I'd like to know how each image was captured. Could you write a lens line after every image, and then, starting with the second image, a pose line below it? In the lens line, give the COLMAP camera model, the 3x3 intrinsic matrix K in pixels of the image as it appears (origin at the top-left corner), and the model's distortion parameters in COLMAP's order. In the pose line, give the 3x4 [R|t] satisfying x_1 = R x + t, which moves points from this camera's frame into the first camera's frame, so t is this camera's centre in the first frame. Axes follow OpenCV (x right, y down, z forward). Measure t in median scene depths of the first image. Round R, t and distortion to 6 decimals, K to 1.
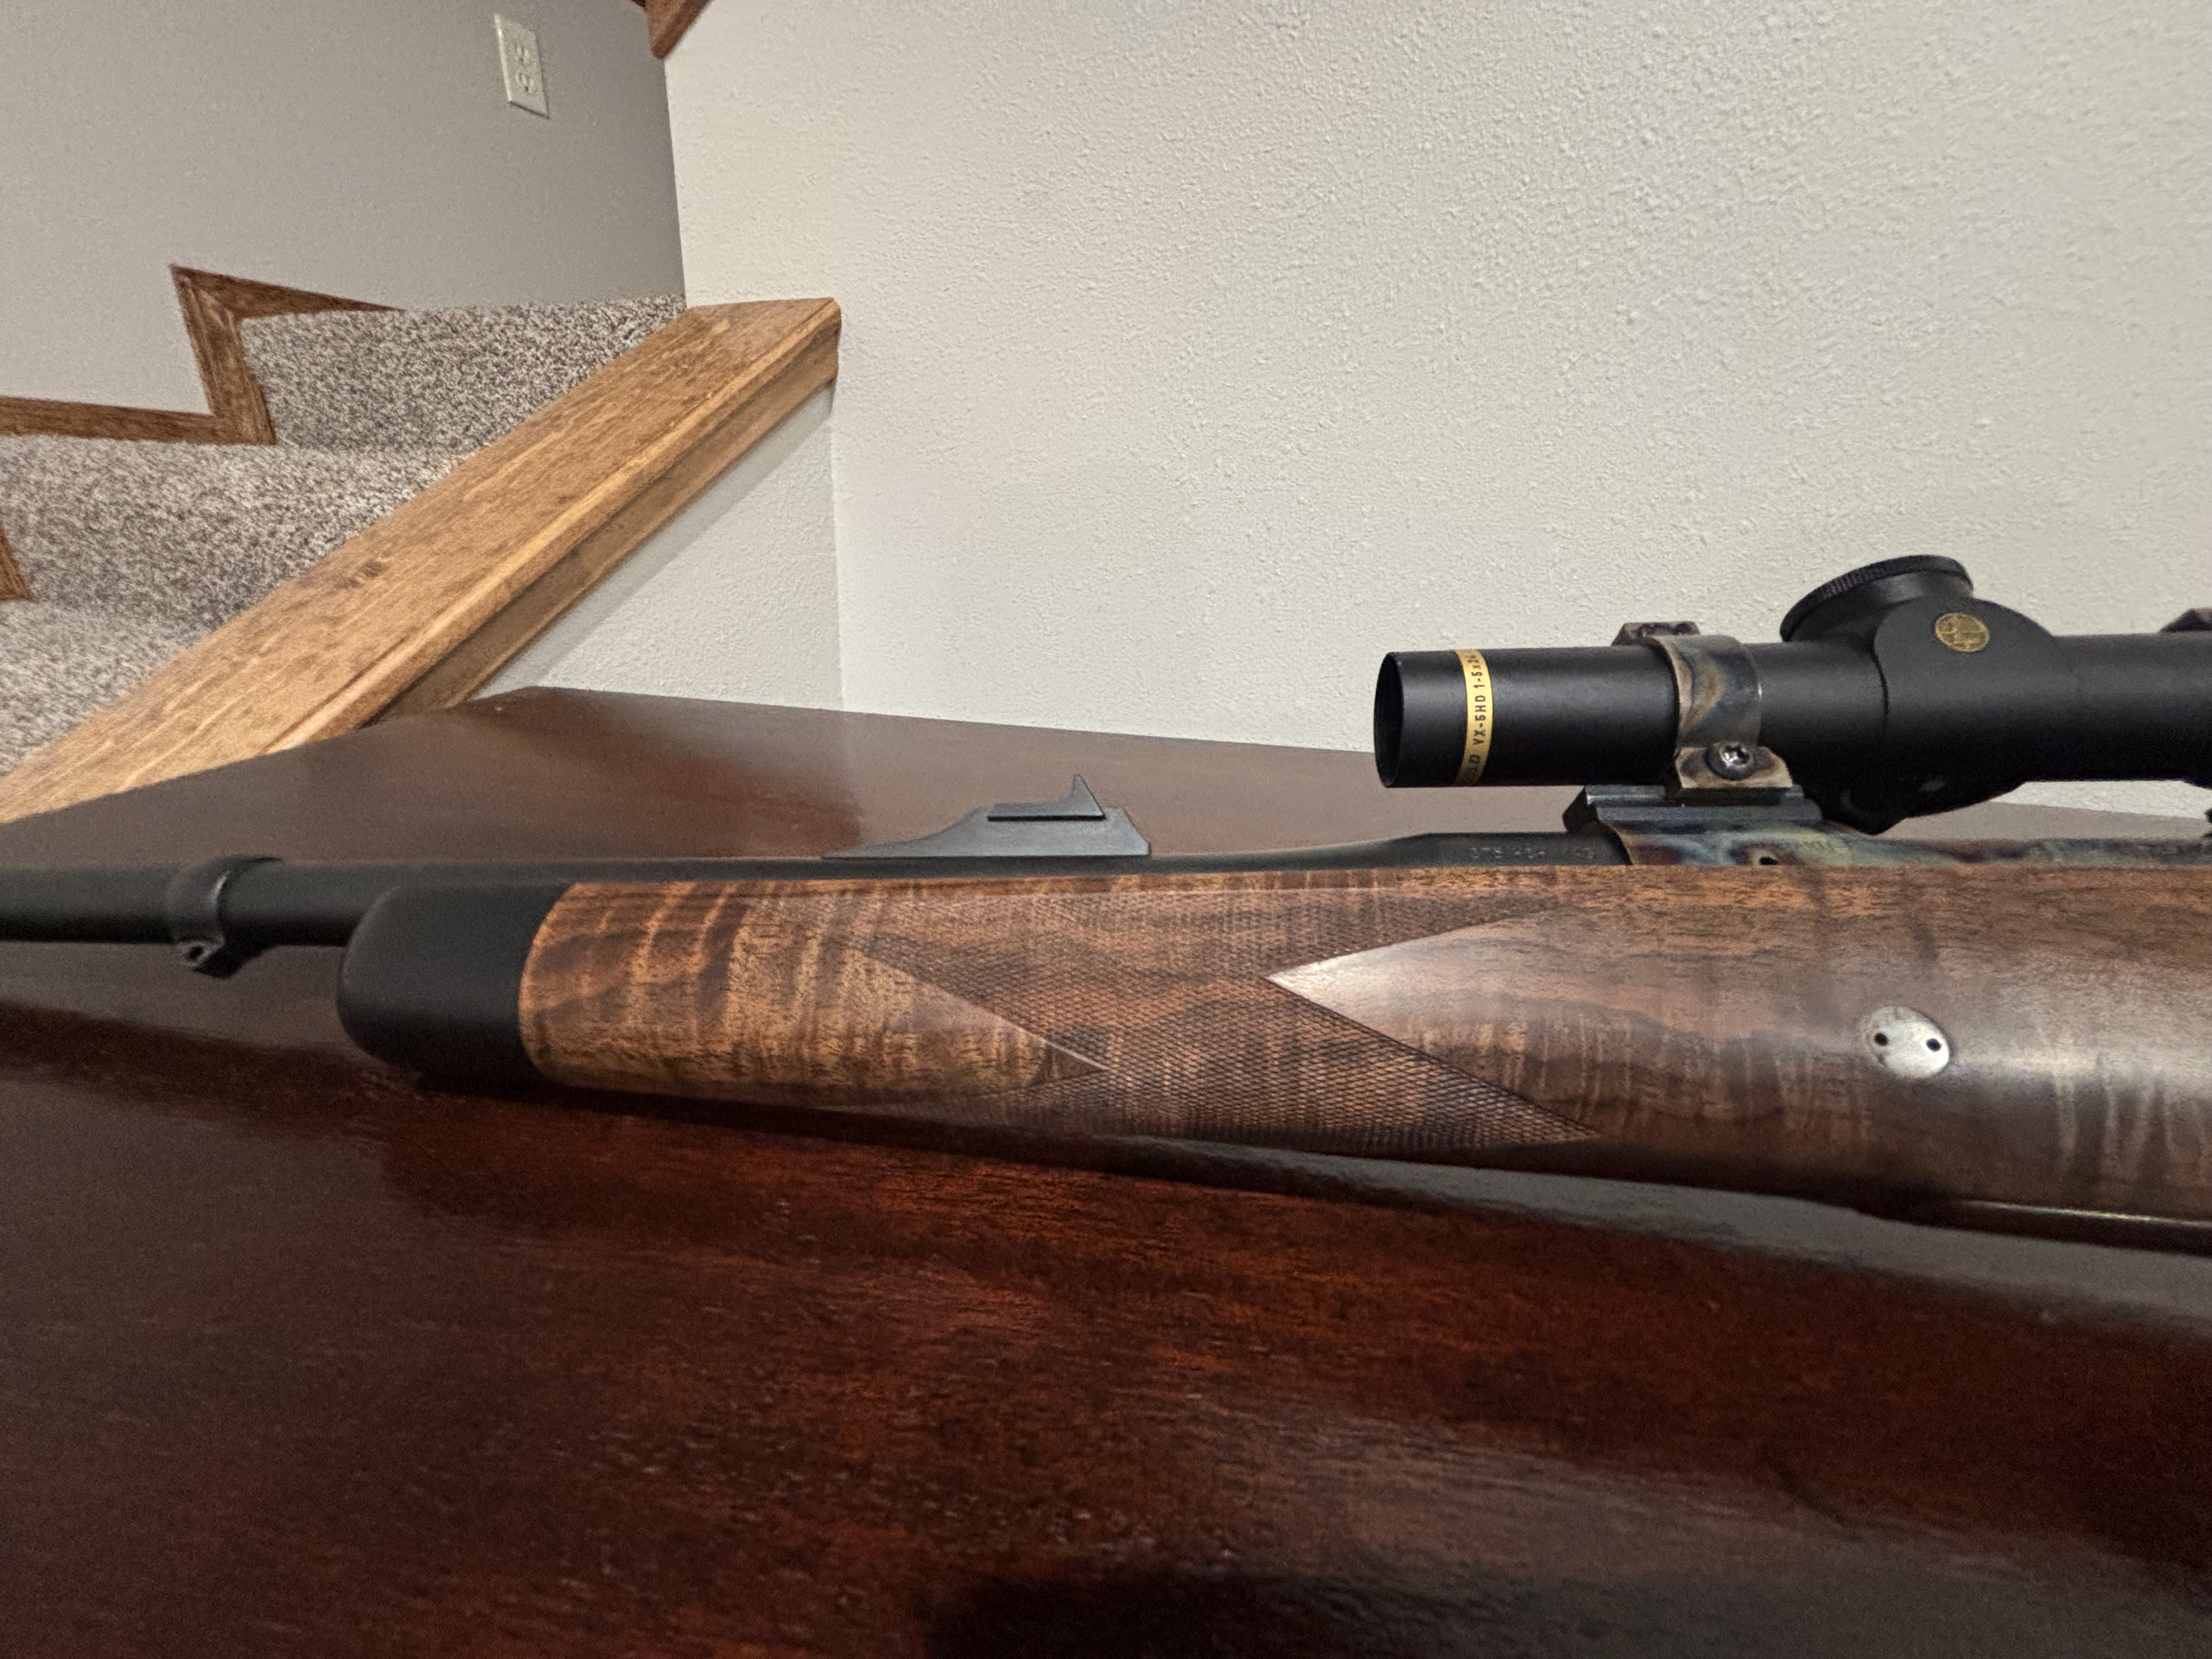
lens RADIAL K [[887.2, 0, 1098.6], [0, 887.2, 822.4], [0, 0, 1]] dist [0.002695, -0.001015]
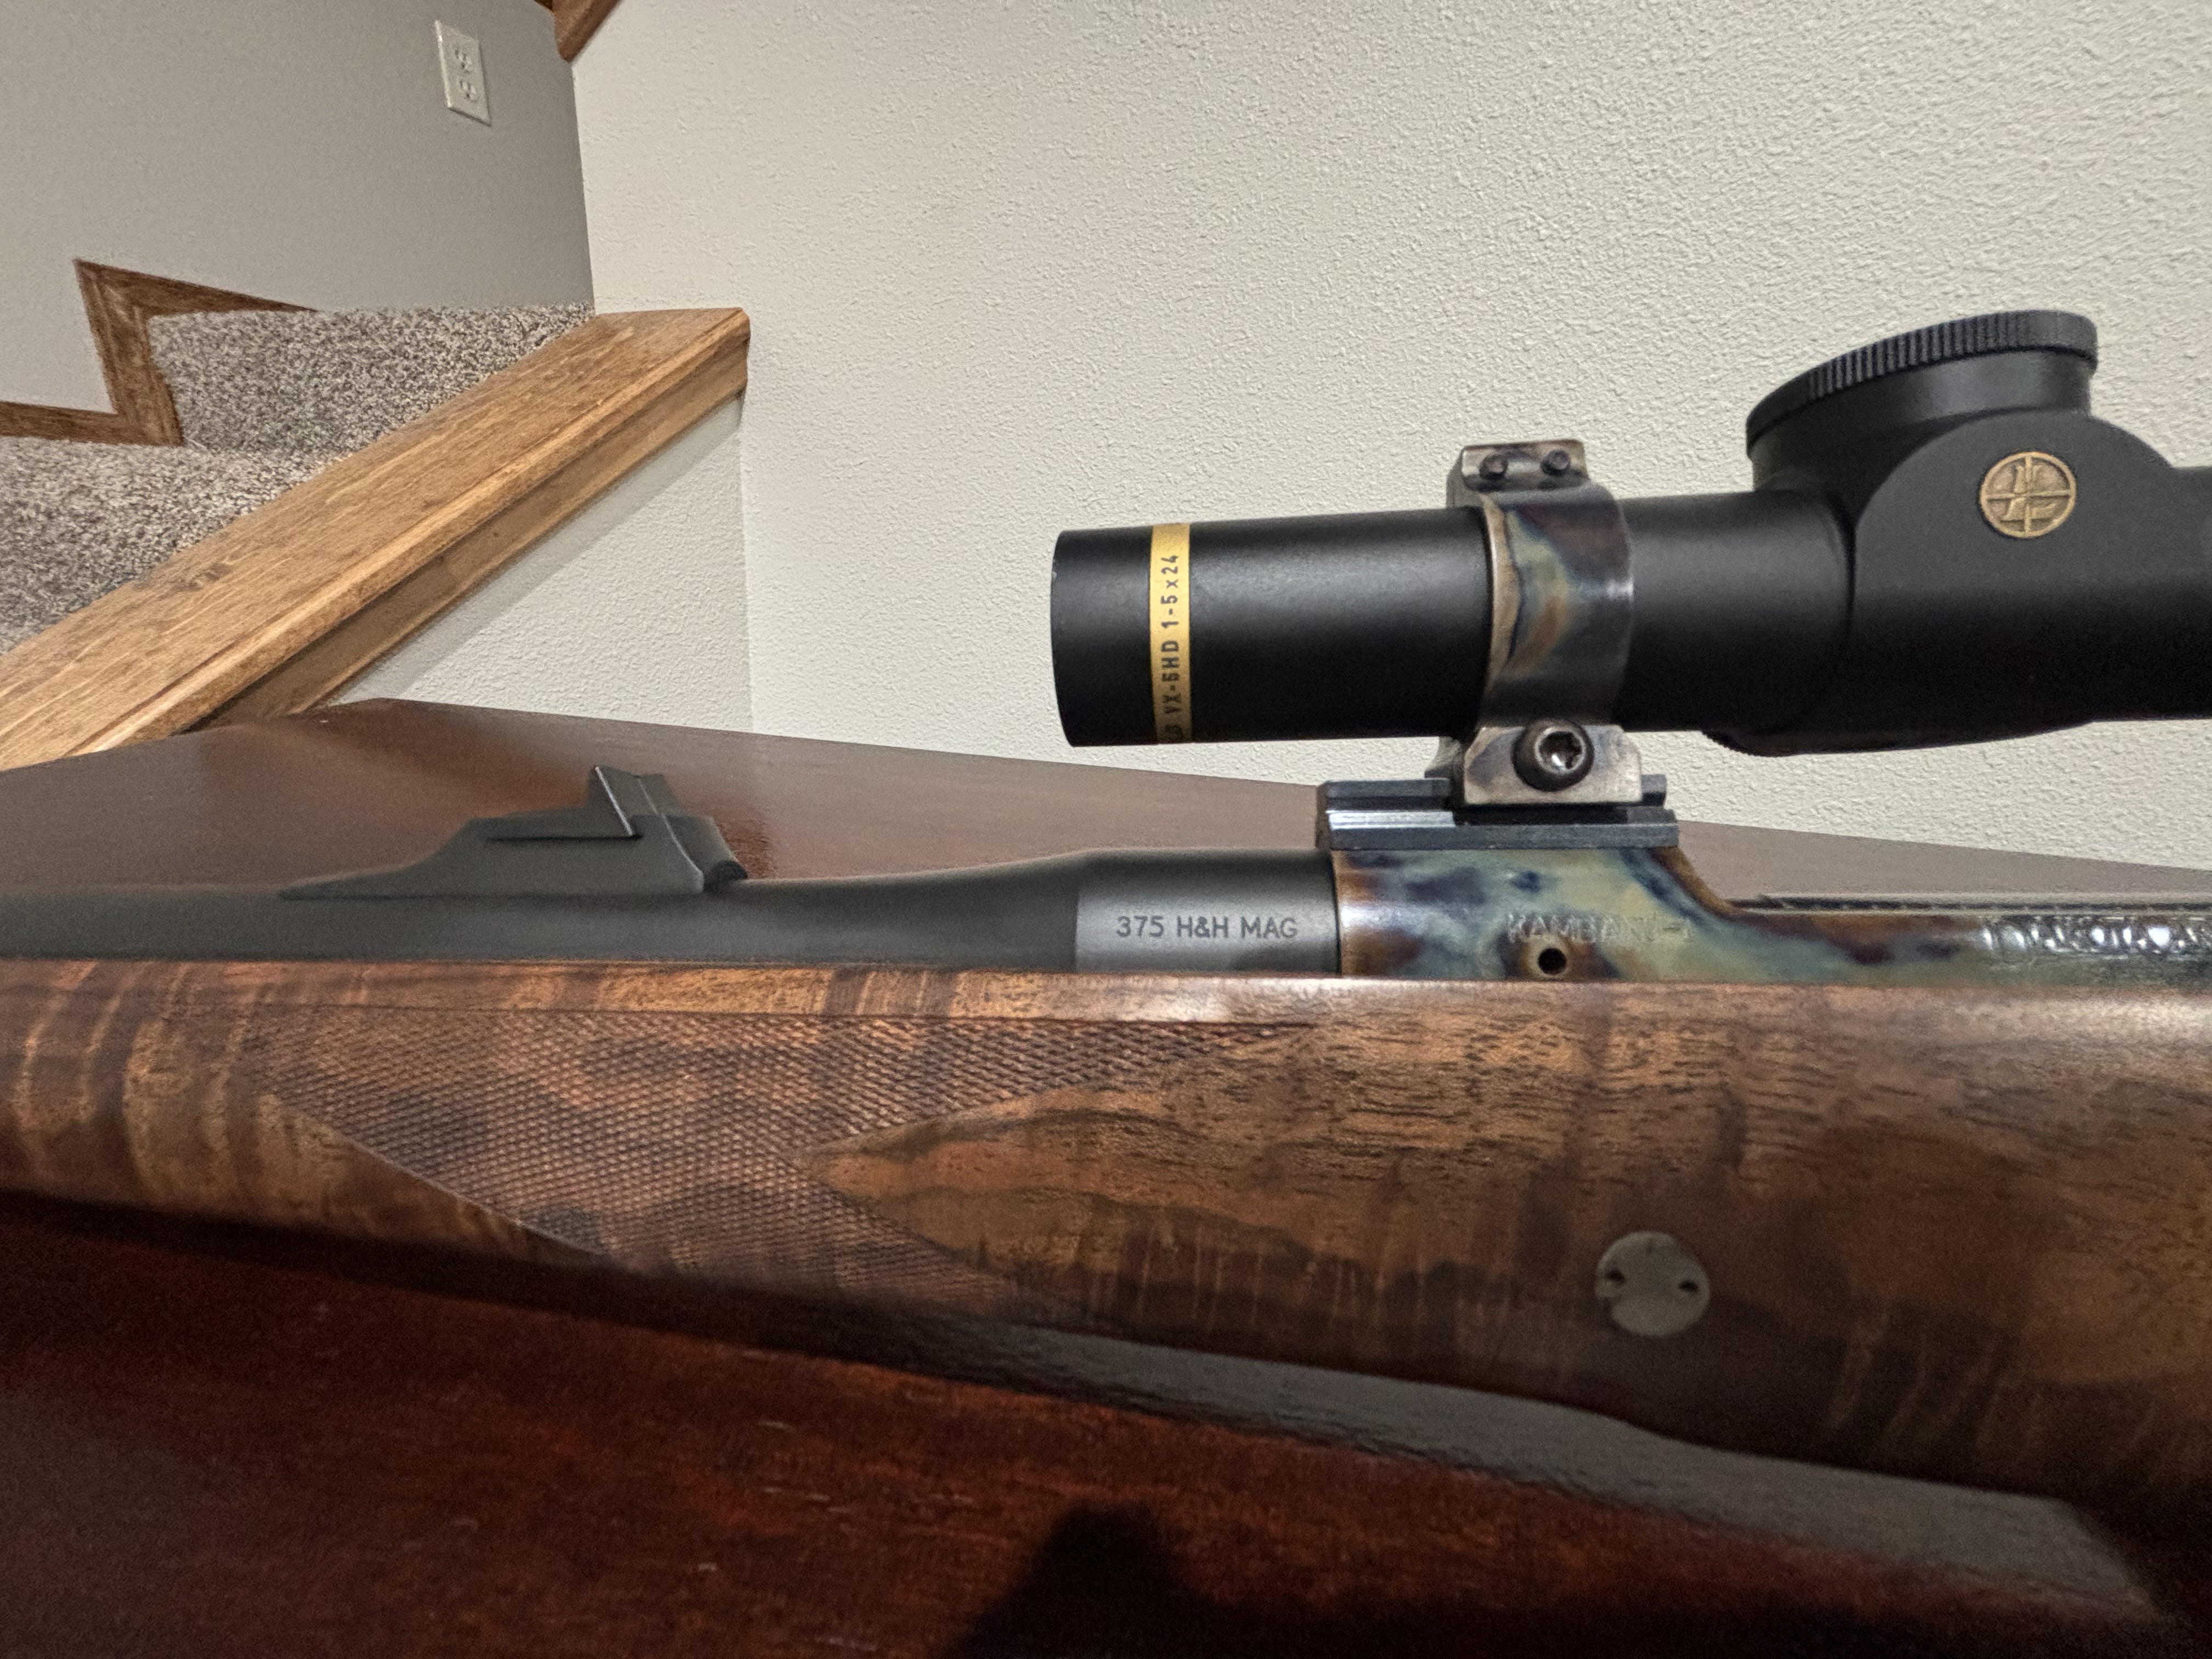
lens RADIAL K [[883.6, 0, 1098.5], [0, 883.6, 822.7], [0, 0, 1]] dist [0.011792, -0.005110]
pose [[0.999530, 0.012250, 0.028088, 0.077546], [-0.011534, 0.999608, -0.025524, -0.004000], [-0.028390, 0.025188, 0.999280, 0.027305]]
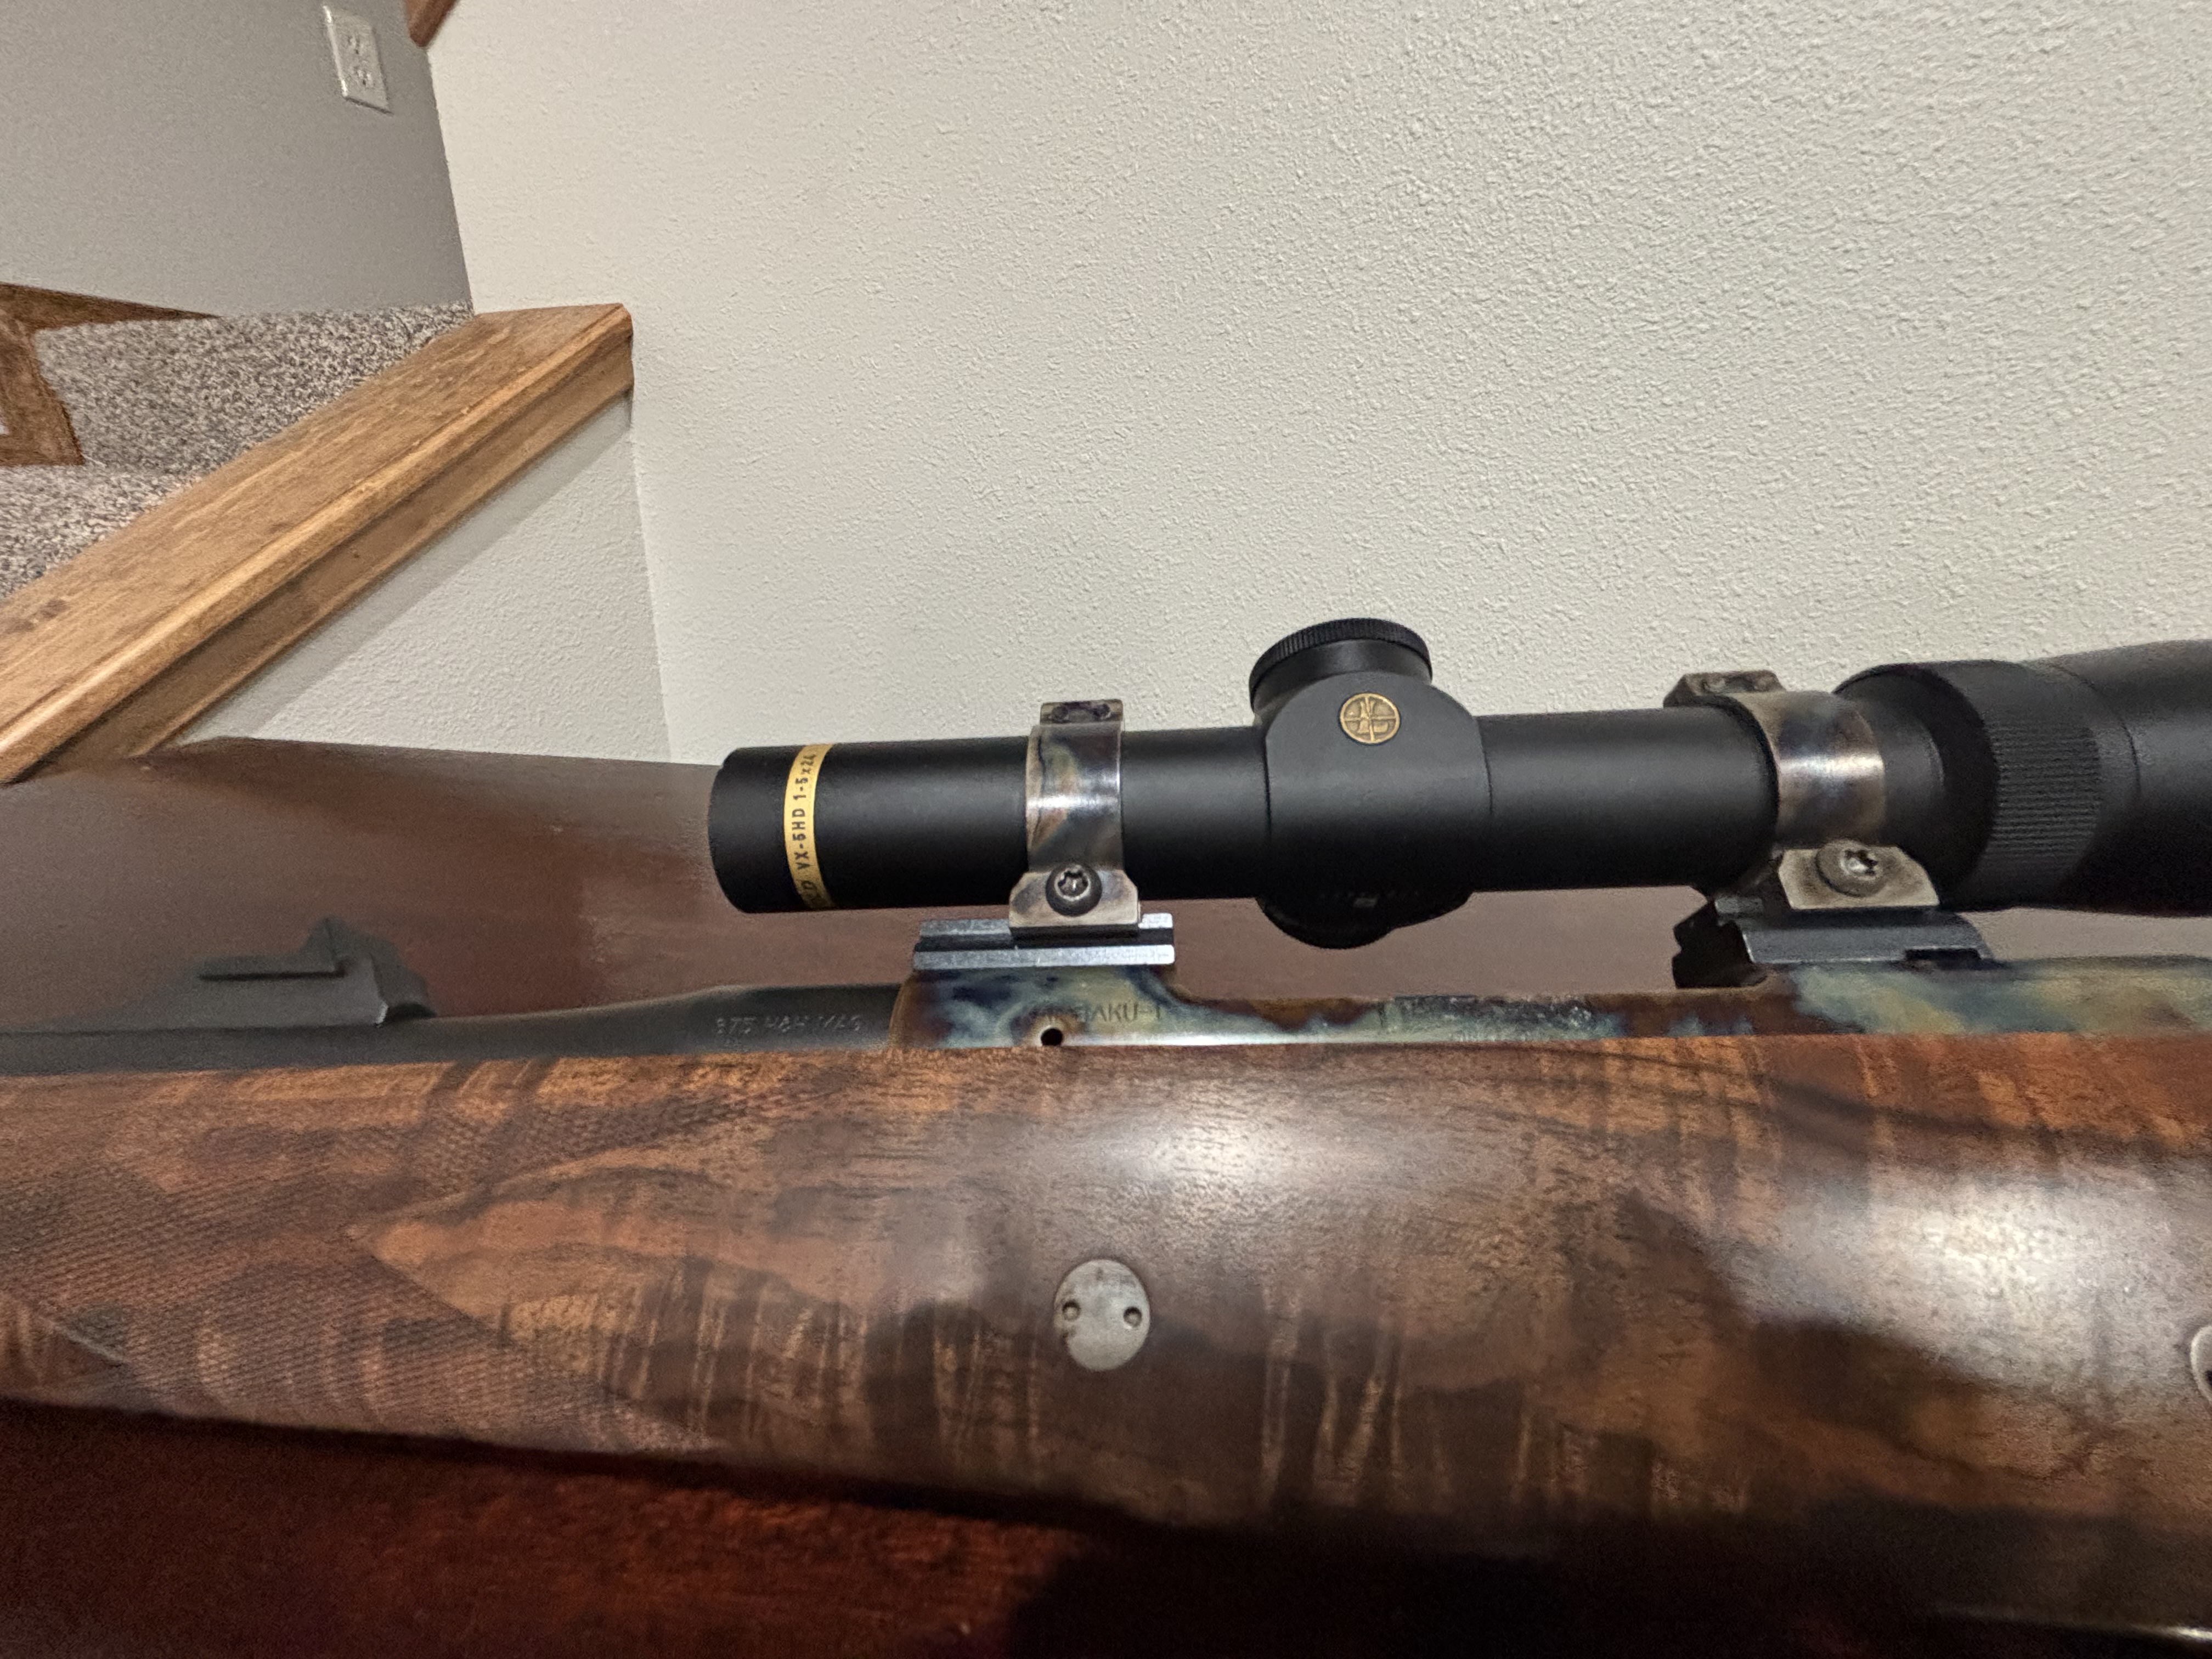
lens RADIAL K [[883.6, 0, 1098.5], [0, 883.6, 822.7], [0, 0, 1]] dist [0.011792, -0.005110]
pose [[0.998942, -0.029756, 0.035054, 0.164569], [0.029703, 0.999557, 0.002031, -0.030568], [-0.035099, -0.000988, 0.999383, 0.046734]]
